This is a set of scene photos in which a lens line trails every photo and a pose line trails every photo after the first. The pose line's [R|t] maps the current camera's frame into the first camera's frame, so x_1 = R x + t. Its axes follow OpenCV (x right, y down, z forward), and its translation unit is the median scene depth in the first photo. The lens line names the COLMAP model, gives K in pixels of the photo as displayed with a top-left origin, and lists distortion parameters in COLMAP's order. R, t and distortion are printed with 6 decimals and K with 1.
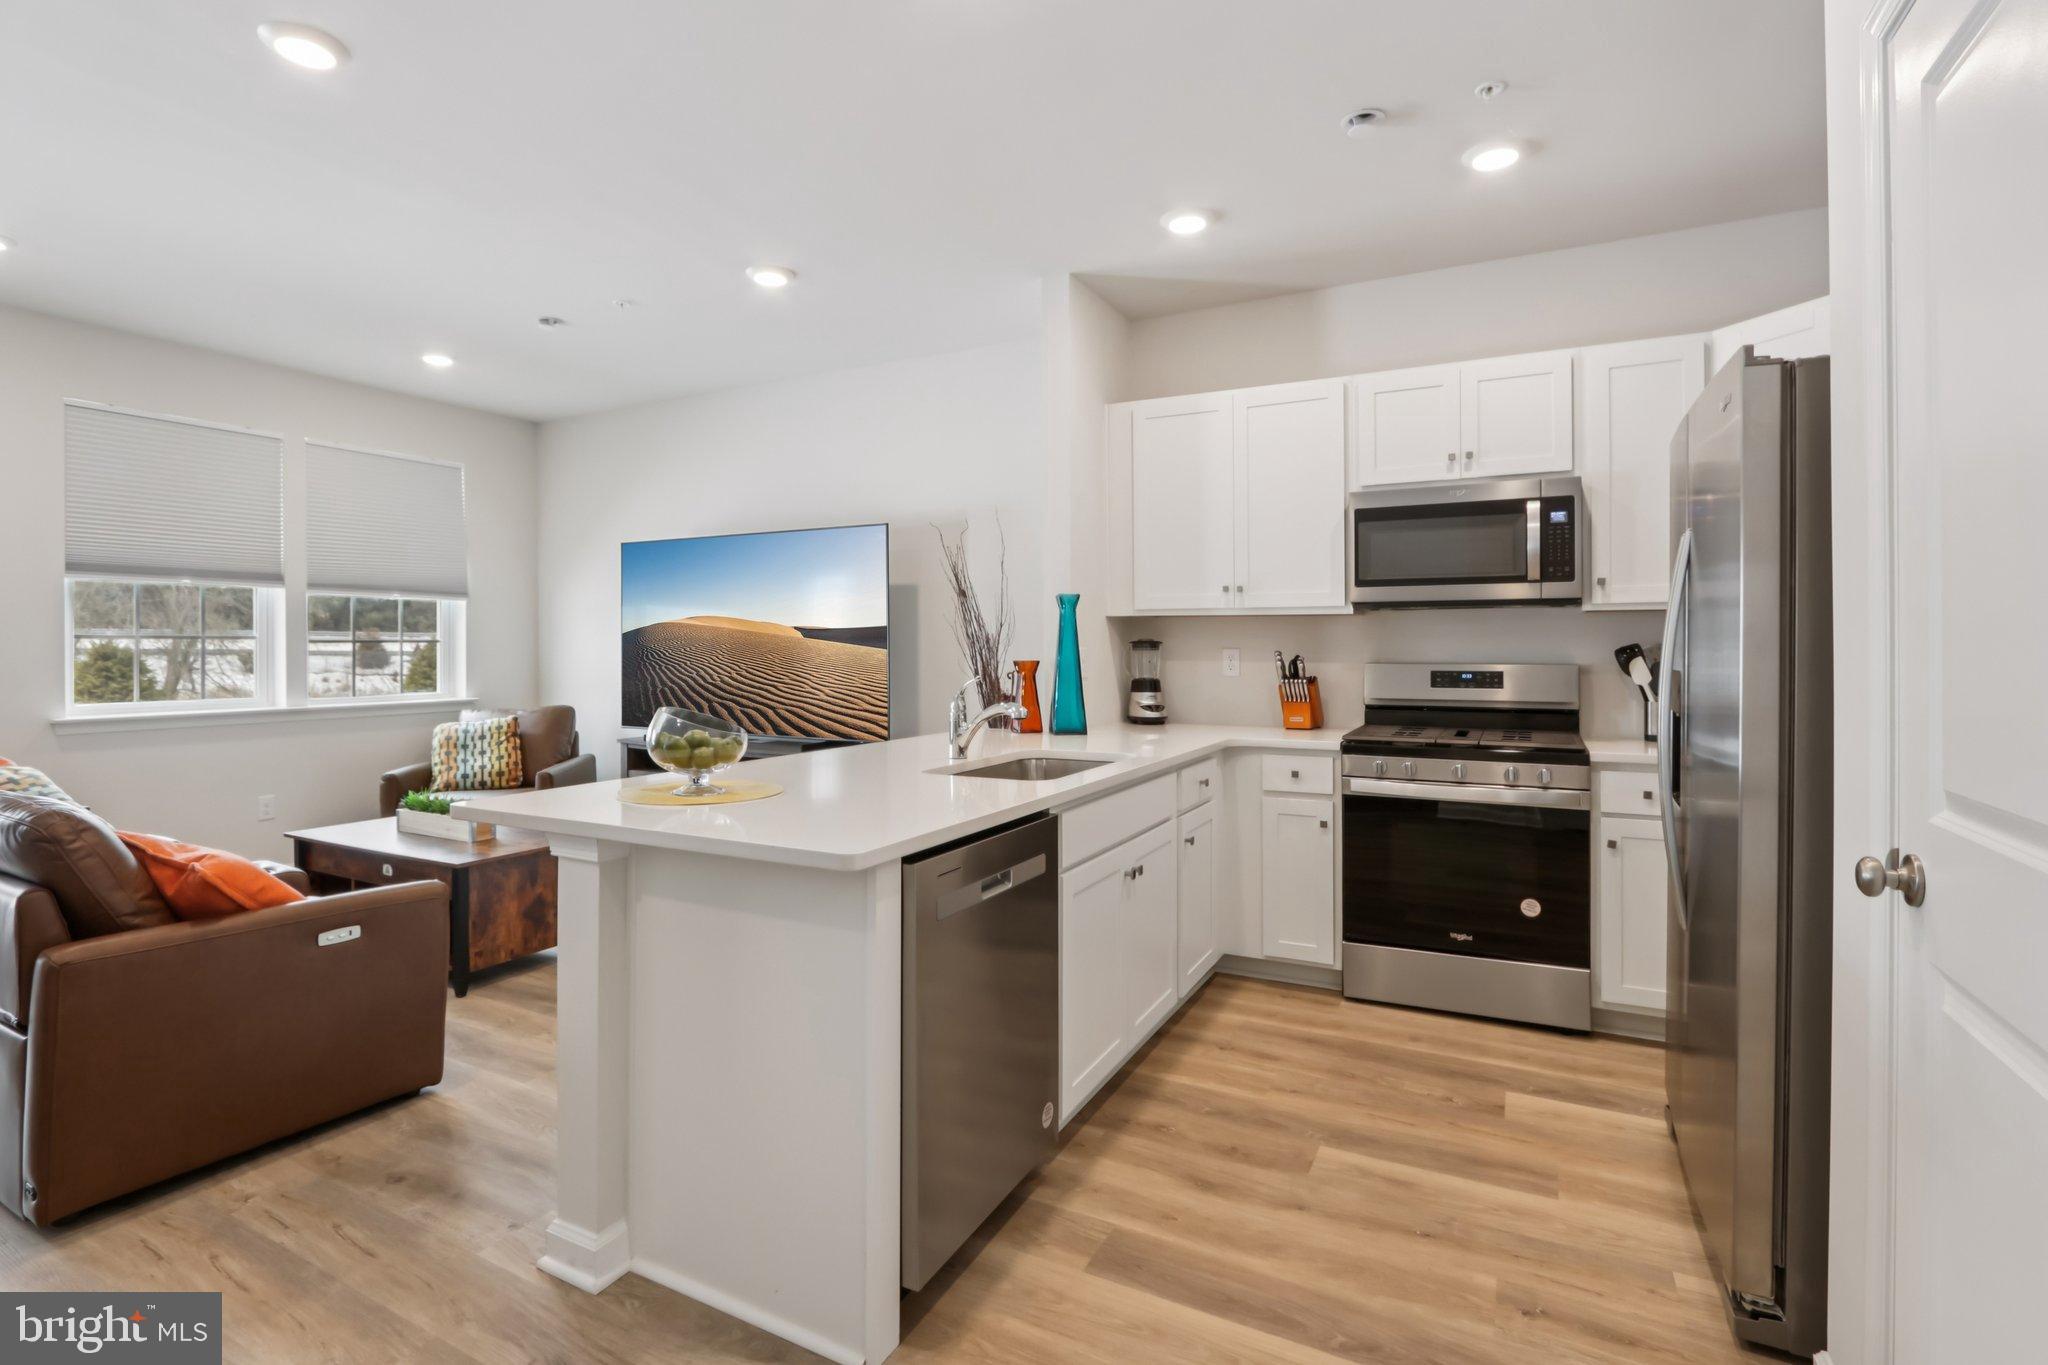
lens RADIAL K [[954.8, 0, 1018.1], [0, 954.8, 647.0], [0, 0, 1]] dist [-0.016937, 0.001419]
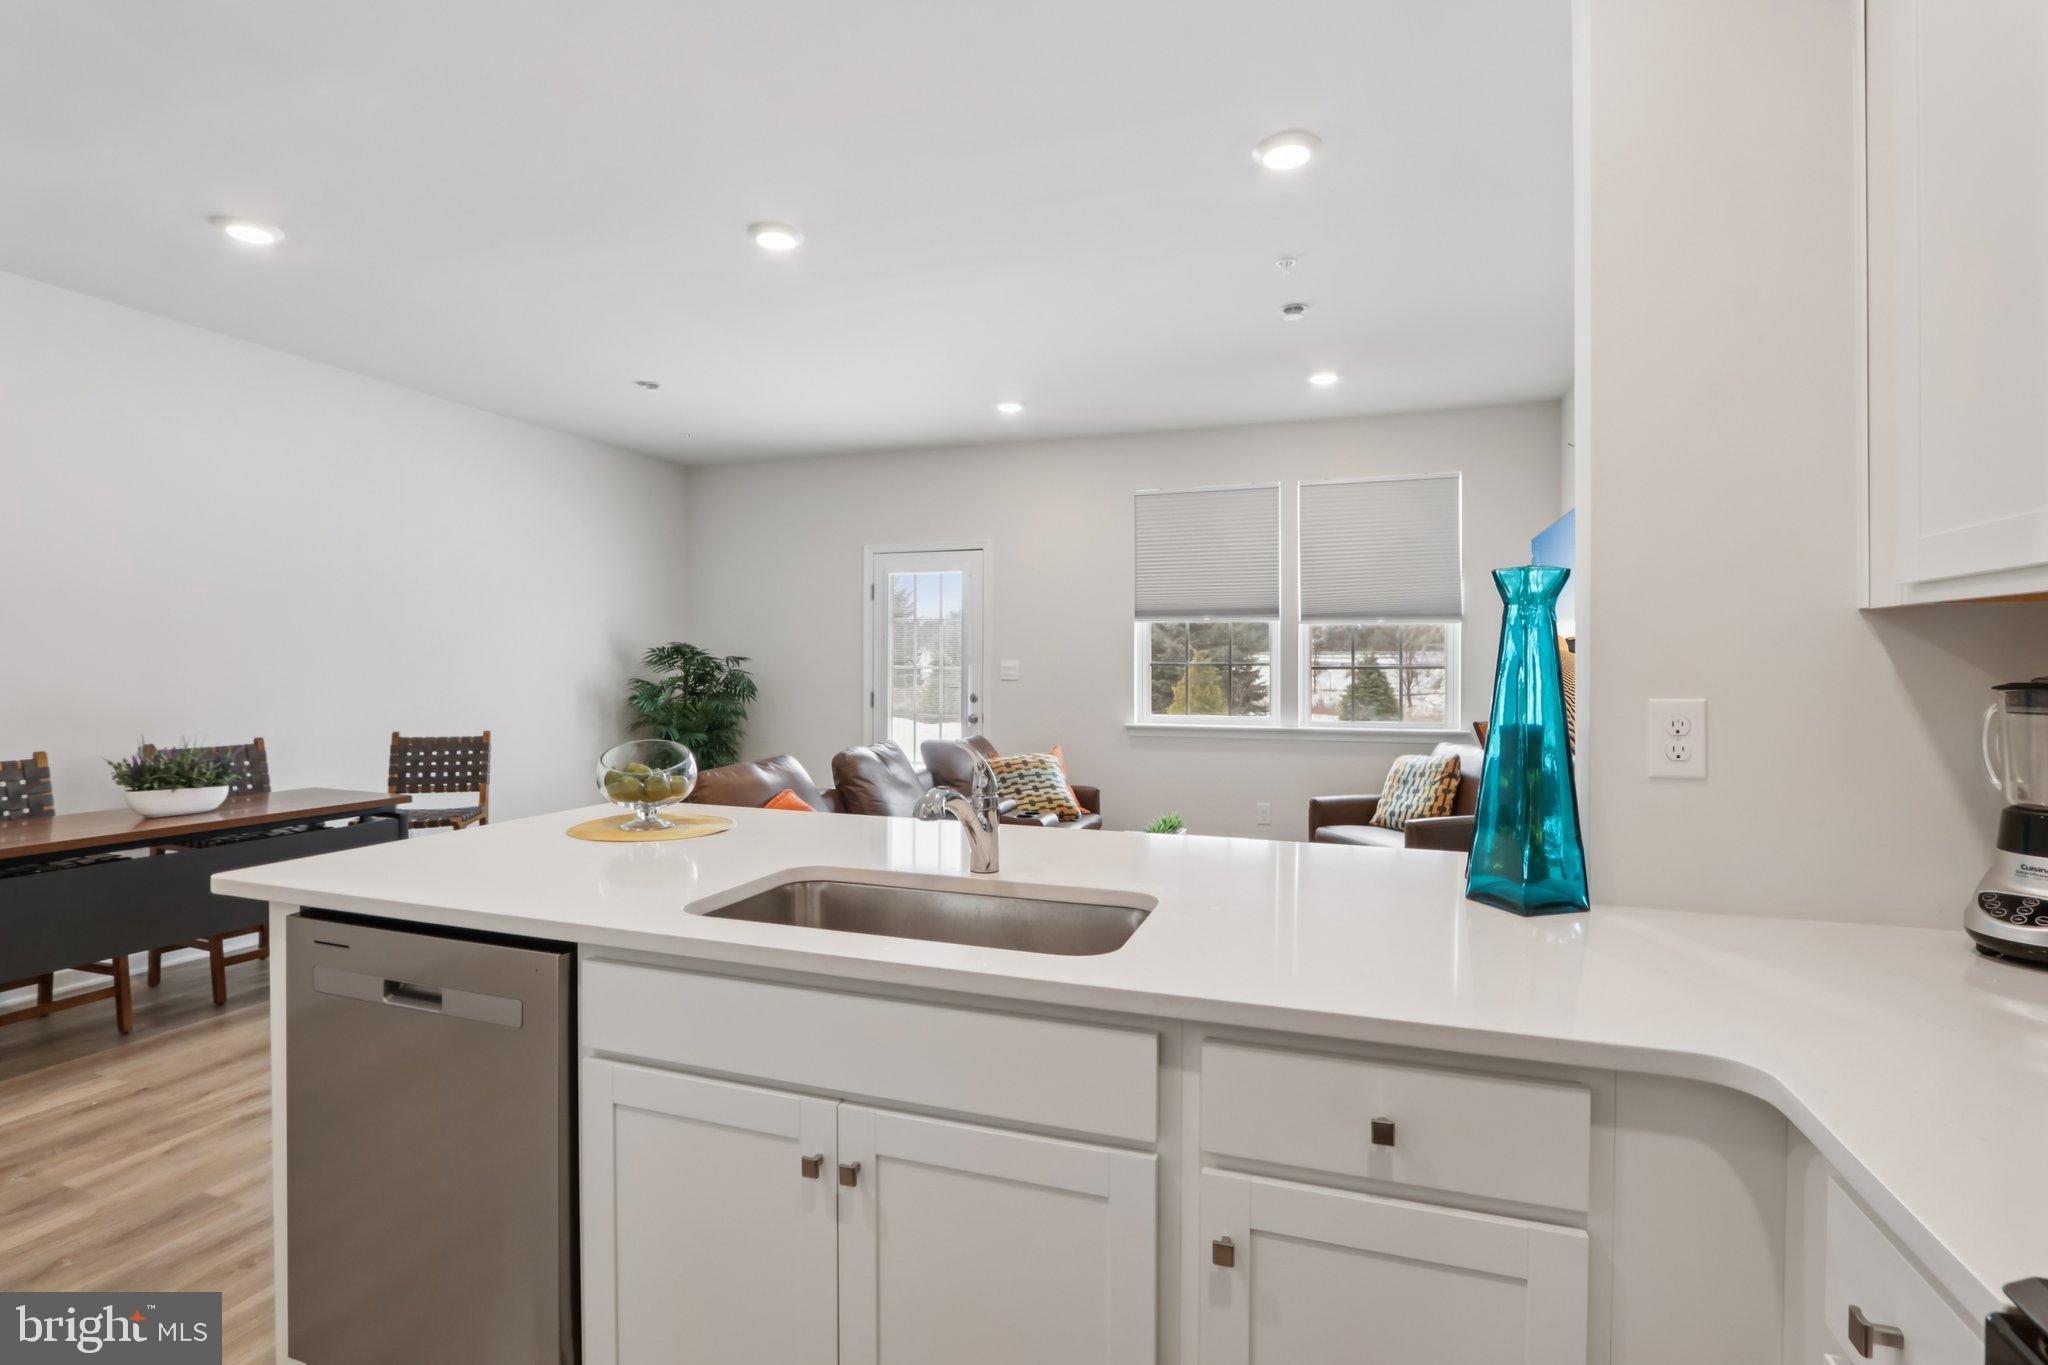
lens RADIAL K [[976.0, 0, 1017.5], [0, 976.0, 668.9], [0, 0, 1]] dist [-0.018552, 0.001778]
pose [[0.139721, 0.004971, -0.990178, 0.414807], [-0.002136, 0.999987, 0.004719, -0.012150], [0.990189, 0.001455, 0.139730, 0.687623]]
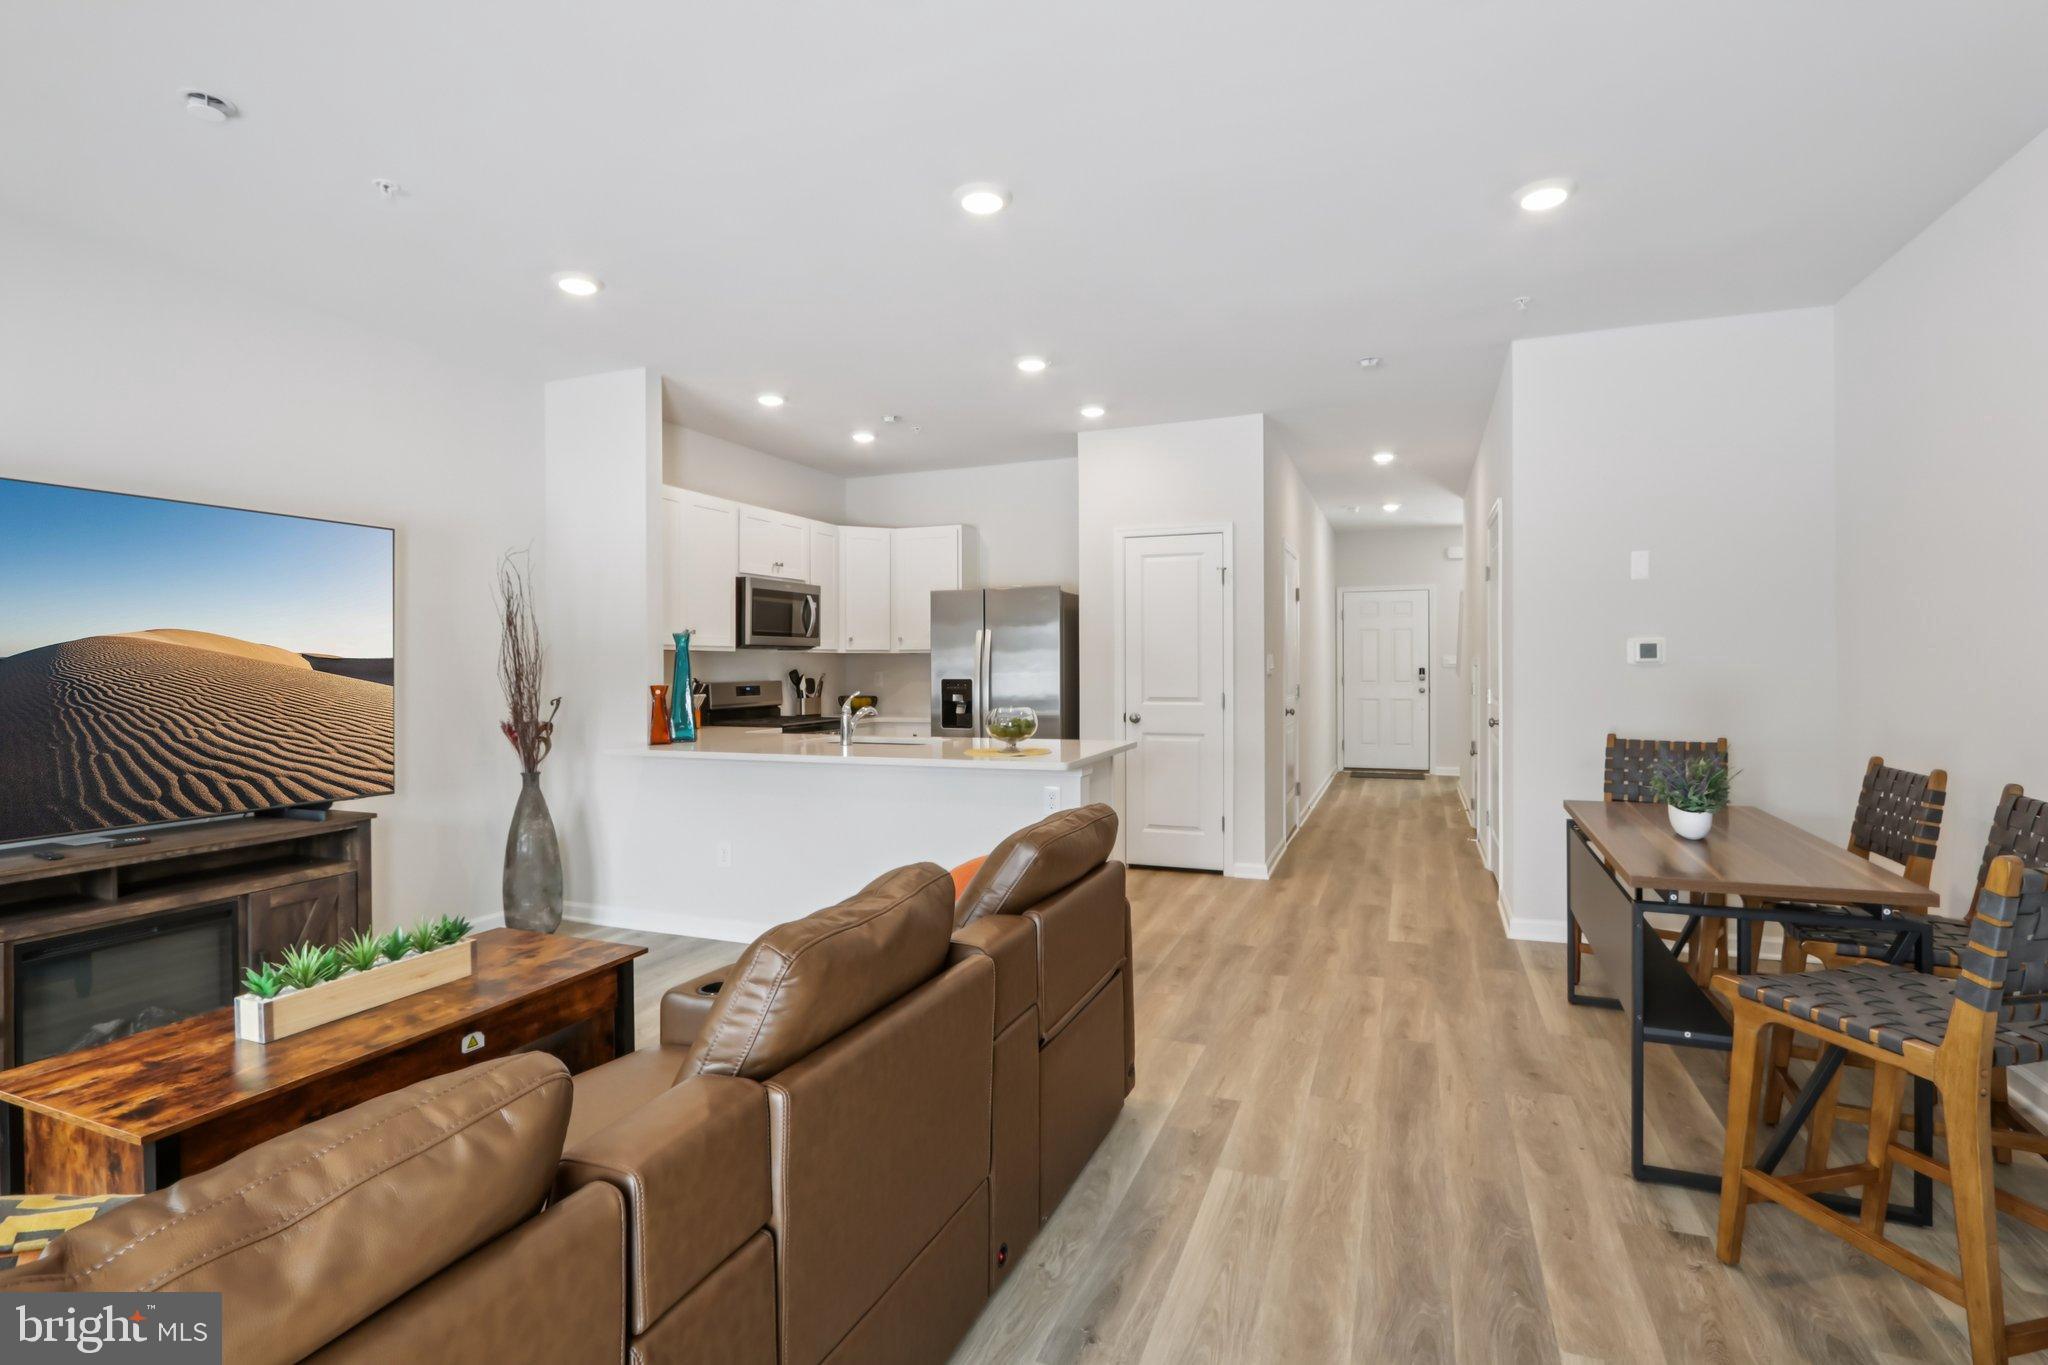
lens RADIAL K [[976.0, 0, 1017.5], [0, 976.0, 668.9], [0, 0, 1]] dist [-0.018552, 0.001778]
pose [[-0.101415, -0.004001, 0.994836, -1.223451], [0.006372, 0.999969, 0.004672, -0.009273], [-0.994824, 0.006813, -0.101387, 0.650094]]
